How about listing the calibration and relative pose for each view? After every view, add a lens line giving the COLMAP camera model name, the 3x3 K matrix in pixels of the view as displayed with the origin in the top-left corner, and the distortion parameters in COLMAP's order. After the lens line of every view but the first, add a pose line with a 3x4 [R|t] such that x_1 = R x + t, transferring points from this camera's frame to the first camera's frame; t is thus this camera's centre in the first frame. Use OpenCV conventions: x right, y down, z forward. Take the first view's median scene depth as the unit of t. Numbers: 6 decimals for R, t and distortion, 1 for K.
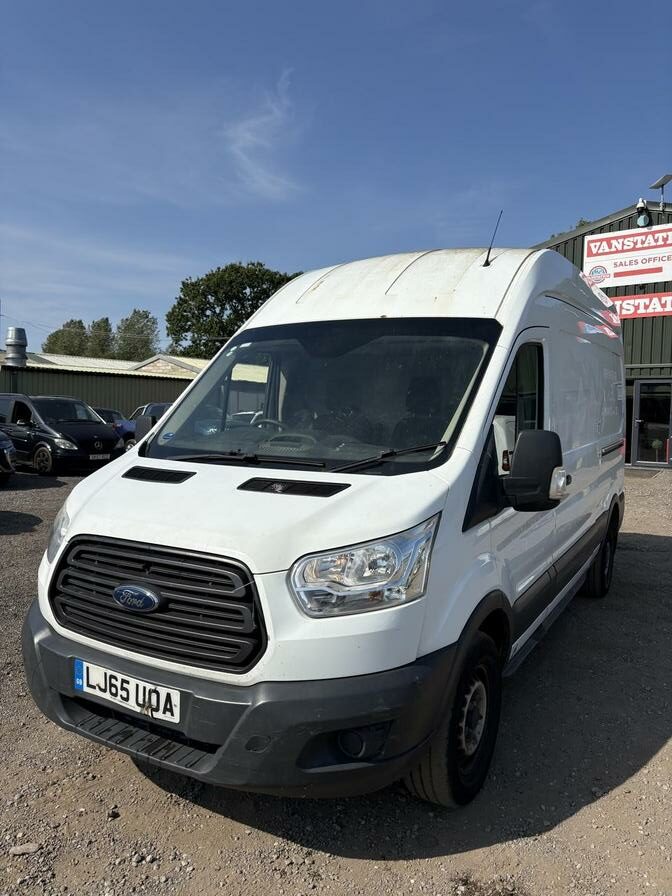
lens RADIAL K [[678.7, 0, 335.7], [0, 678.7, 433.1], [0, 0, 1]] dist [-0.004771, -0.000407]
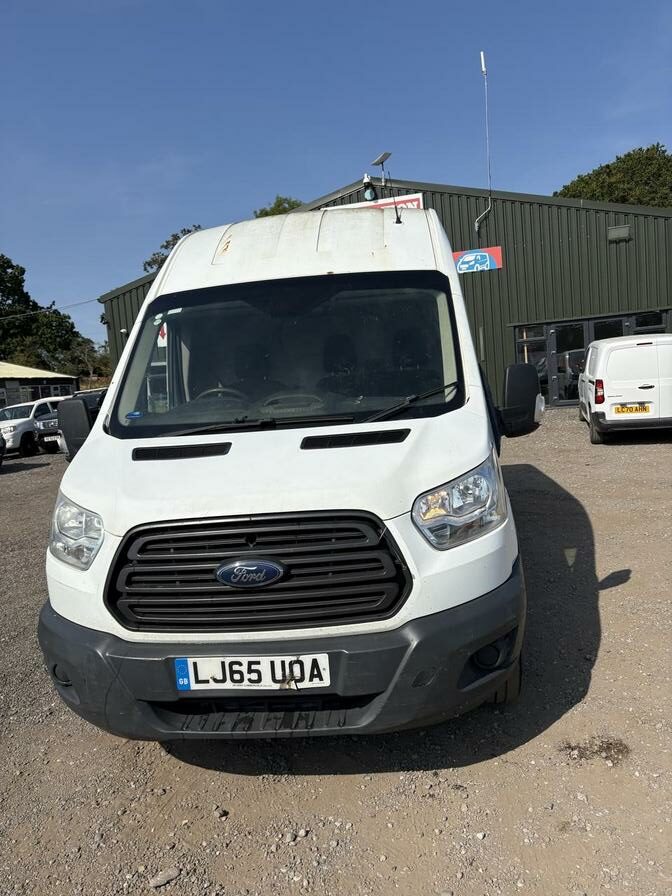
lens RADIAL K [[675.1, 0, 336.0], [0, 675.1, 448.0], [0, 0, 1]] dist [-0.000160, 0.001828]
pose [[0.901751, -0.135128, 0.410591, -0.544455], [0.113667, 0.990580, 0.076367, 0.015261], [-0.417042, -0.022193, 0.908616, 0.114705]]
